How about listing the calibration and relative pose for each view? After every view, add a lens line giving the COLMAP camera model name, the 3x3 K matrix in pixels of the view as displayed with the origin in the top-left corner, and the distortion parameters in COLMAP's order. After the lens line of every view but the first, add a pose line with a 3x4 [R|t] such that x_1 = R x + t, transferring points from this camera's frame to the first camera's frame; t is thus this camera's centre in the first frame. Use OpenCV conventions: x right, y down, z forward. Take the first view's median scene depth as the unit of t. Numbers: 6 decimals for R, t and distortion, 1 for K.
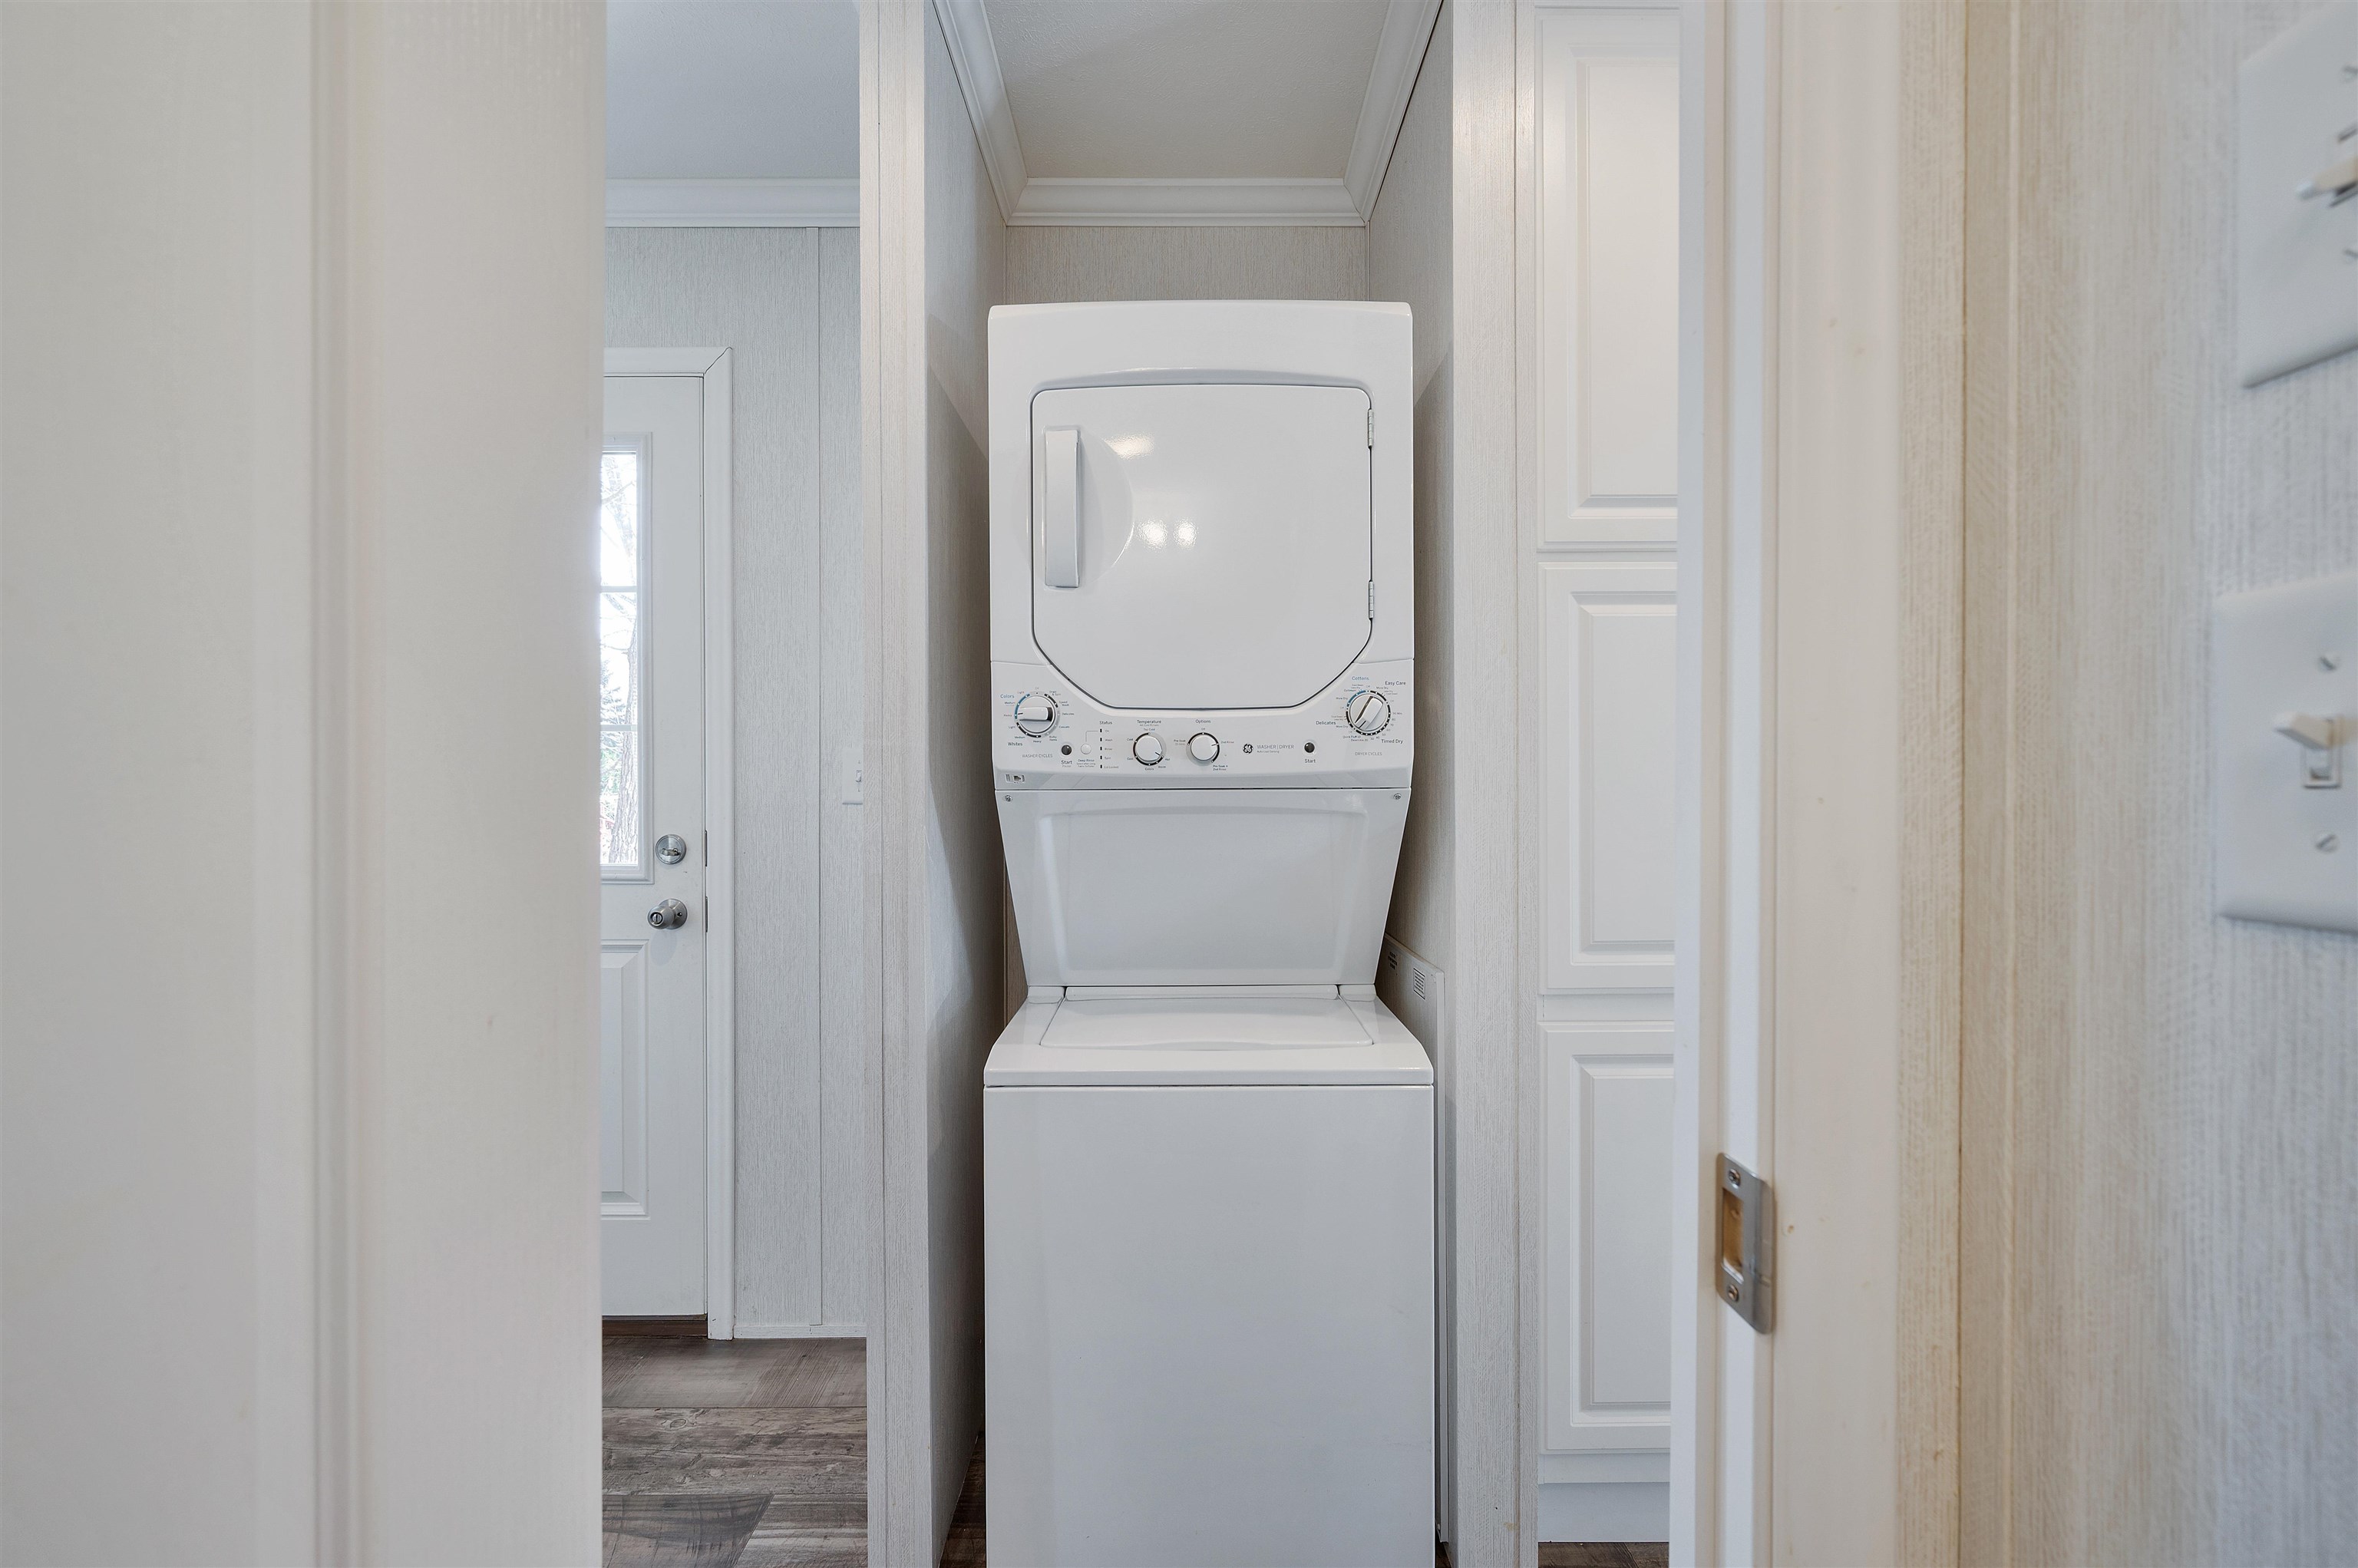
lens RADIAL K [[998.1, 0, 1184.8], [0, 998.1, 770.0], [0, 0, 1]] dist [-0.000677, -0.000820]
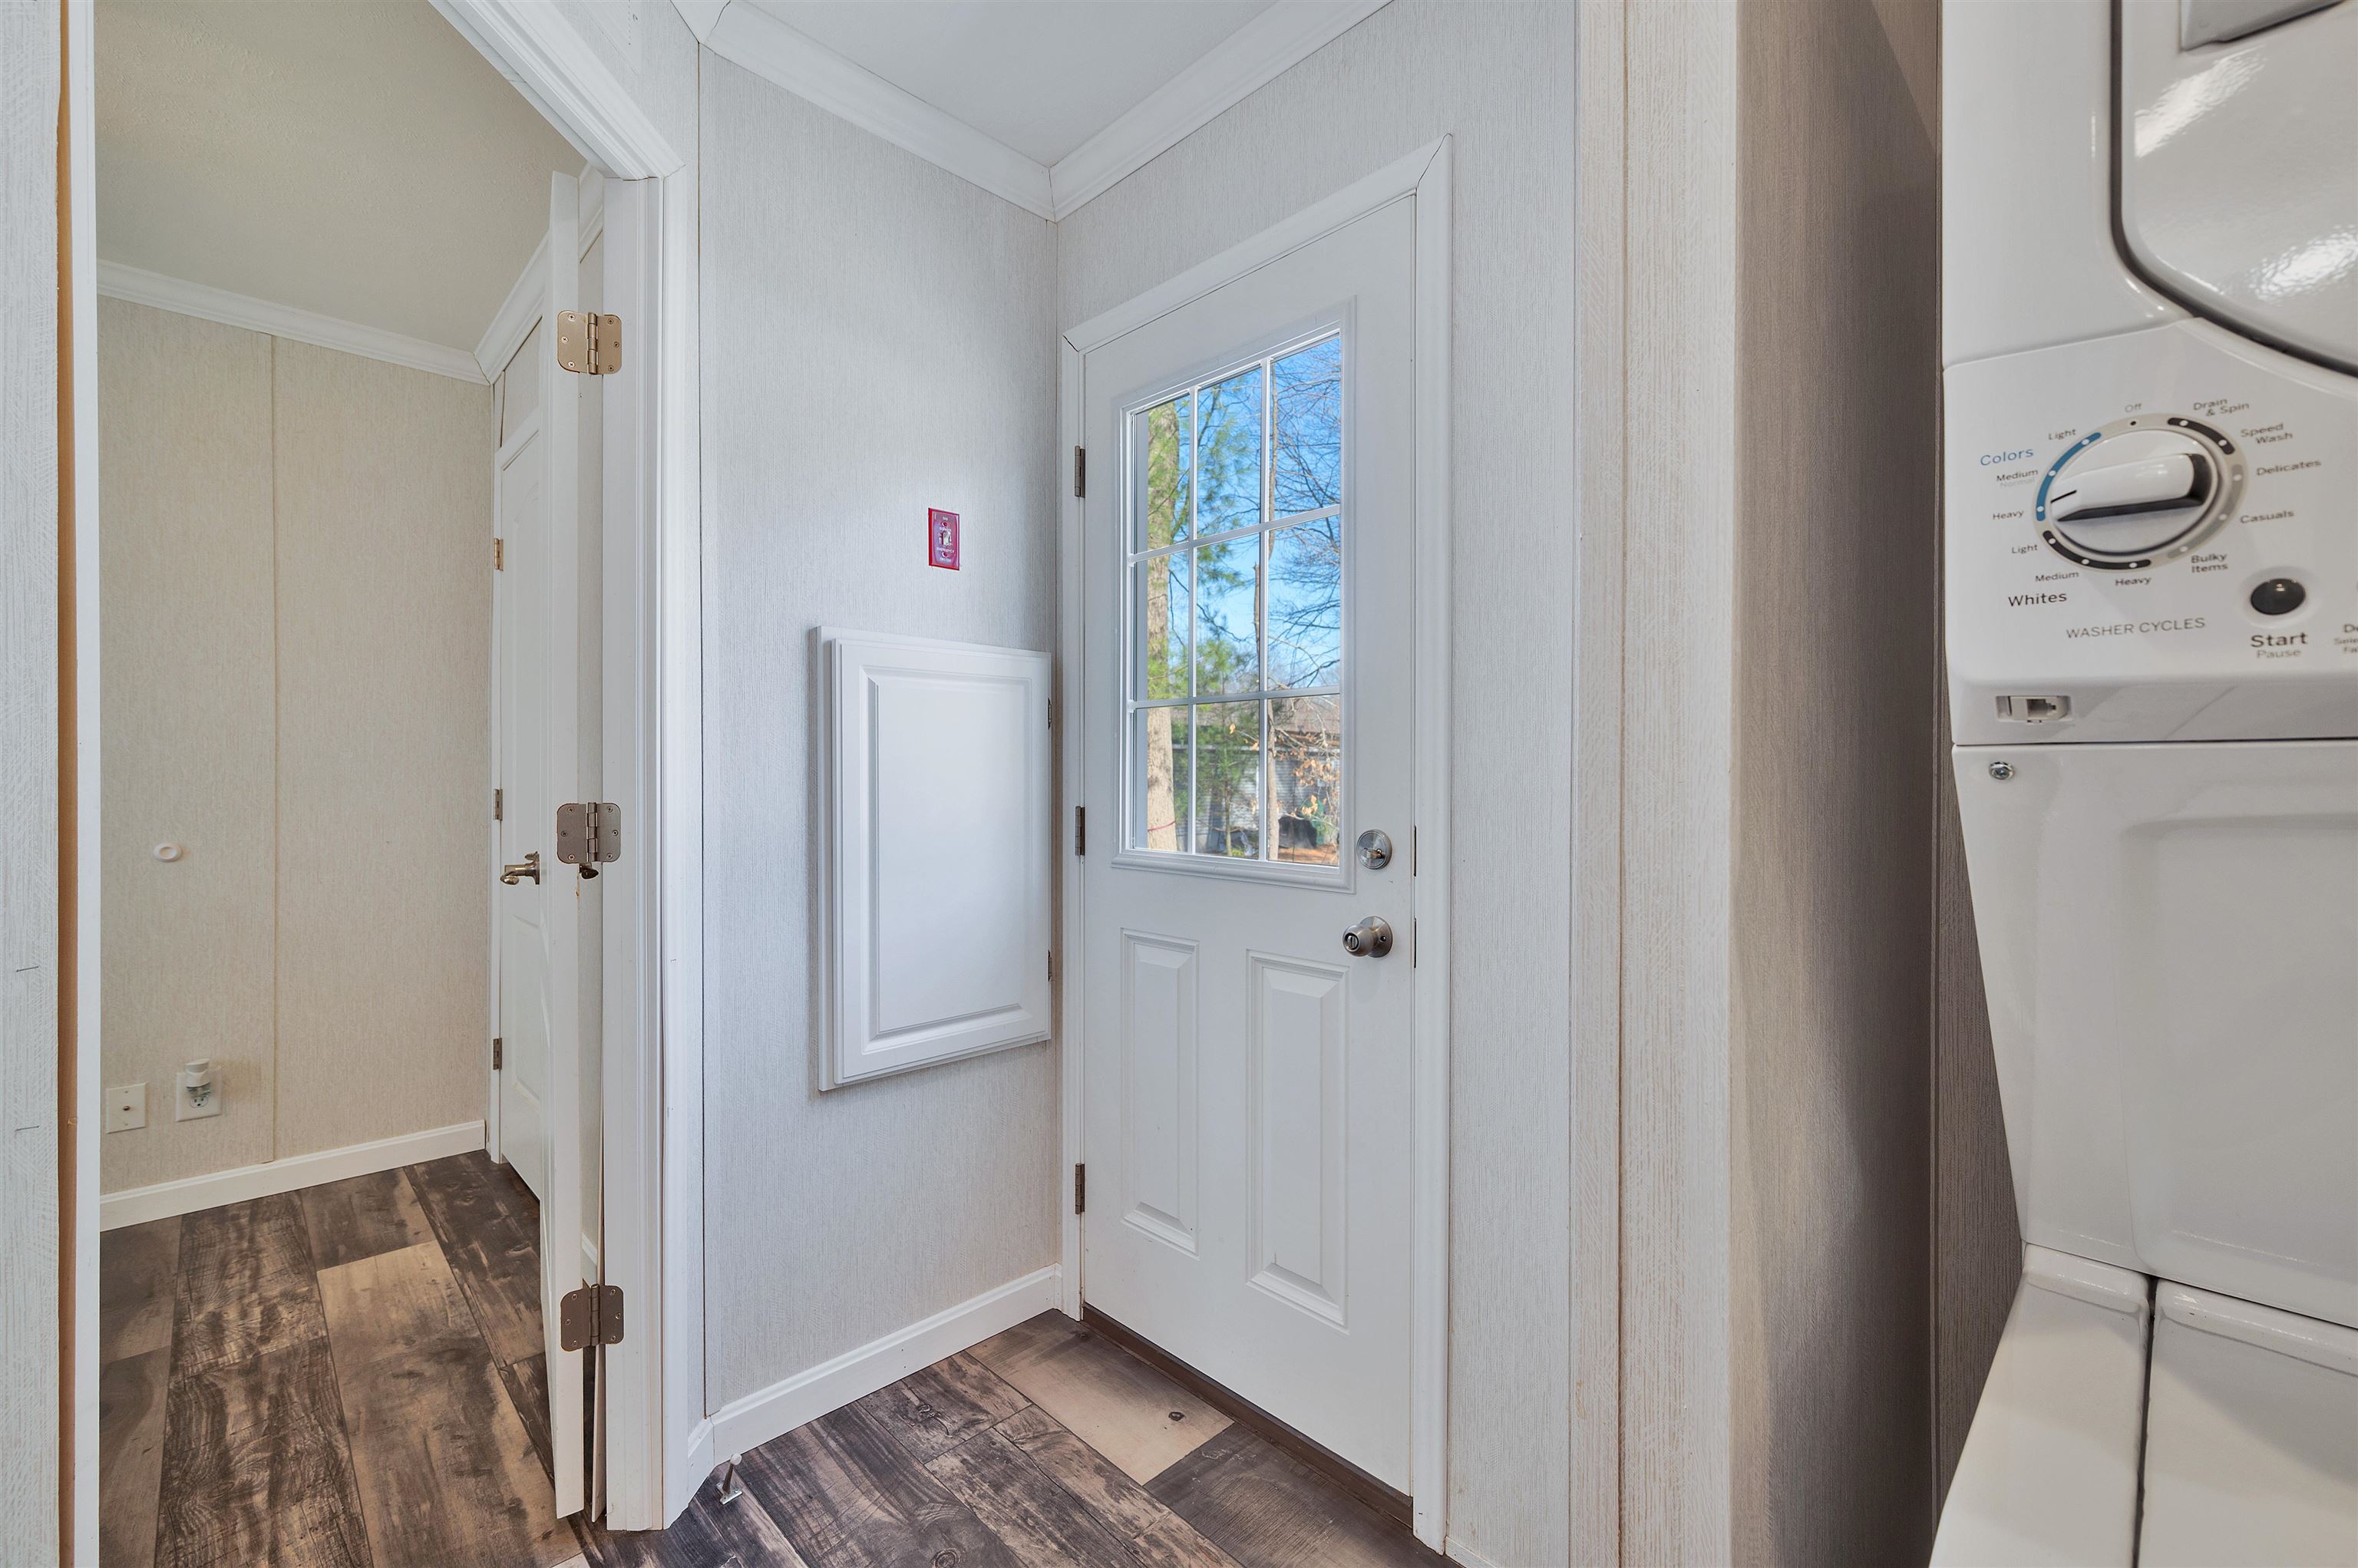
lens RADIAL K [[998.1, 0, 1184.8], [0, 998.1, 770.0], [0, 0, 1]] dist [-0.000677, -0.000820]
pose [[0.703825, 0.006467, -0.710344, -0.107775], [-0.006104, 0.999977, 0.003056, 0.023699], [0.710347, 0.002185, 0.703848, 0.463602]]
